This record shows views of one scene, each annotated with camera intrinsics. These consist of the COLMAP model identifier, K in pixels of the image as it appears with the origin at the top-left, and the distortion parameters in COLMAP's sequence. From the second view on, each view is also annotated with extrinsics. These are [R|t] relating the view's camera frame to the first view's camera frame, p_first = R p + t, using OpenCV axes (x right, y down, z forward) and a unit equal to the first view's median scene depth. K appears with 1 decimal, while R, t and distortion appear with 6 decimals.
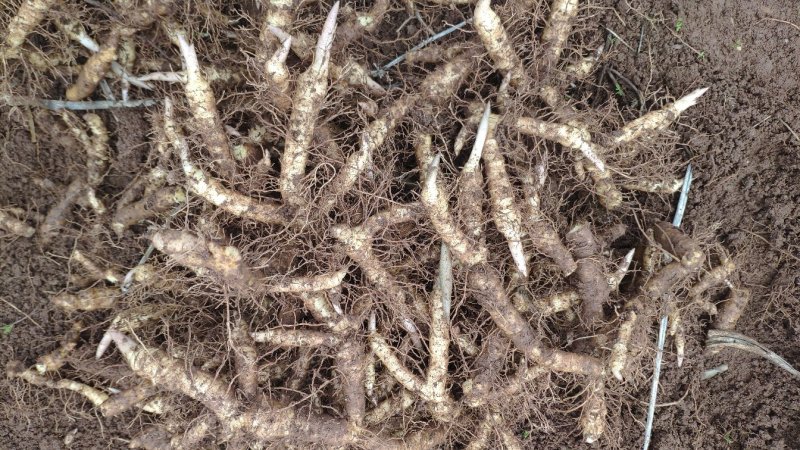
lens RADIAL K [[640.6, 0, 382.3], [0, 640.6, 239.7], [0, 0, 1]] dist [0.160809, -0.352471]
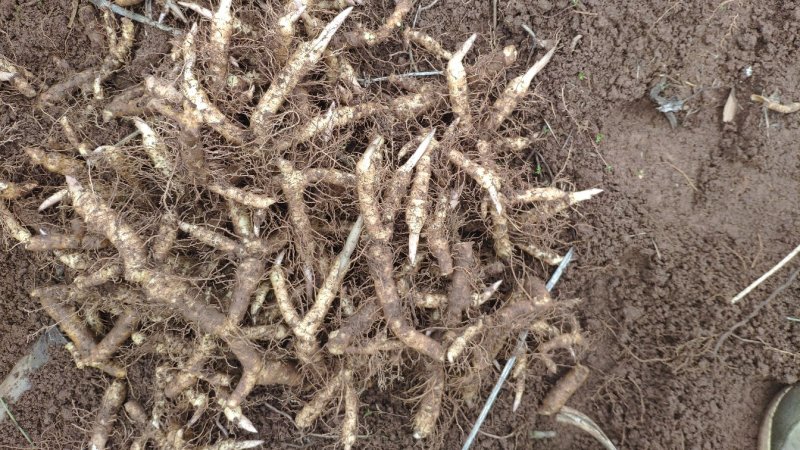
lens RADIAL K [[656.7, 0, 405.7], [0, 656.7, 225.8], [0, 0, 1]] dist [0.096214, -0.204099]
pose [[0.926070, 0.373708, 0.052314, 0.112151], [-0.359713, 0.916148, -0.176862, 0.203635], [-0.114022, 0.144968, 0.982844, -0.219088]]
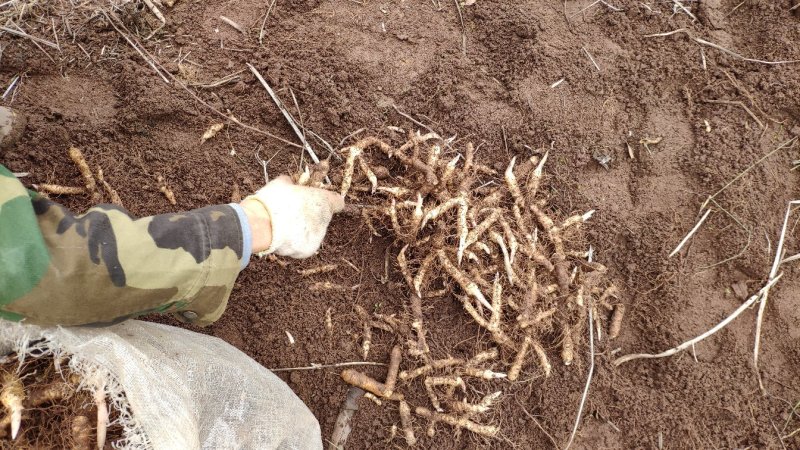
lens RADIAL K [[656.7, 0, 405.7], [0, 656.7, 225.8], [0, 0, 1]] dist [0.096214, -0.204099]
pose [[0.974918, 0.049101, 0.217081, -0.747506], [0.039716, 0.921326, -0.386758, 0.778674], [-0.218993, 0.385679, 0.896267, -1.076693]]
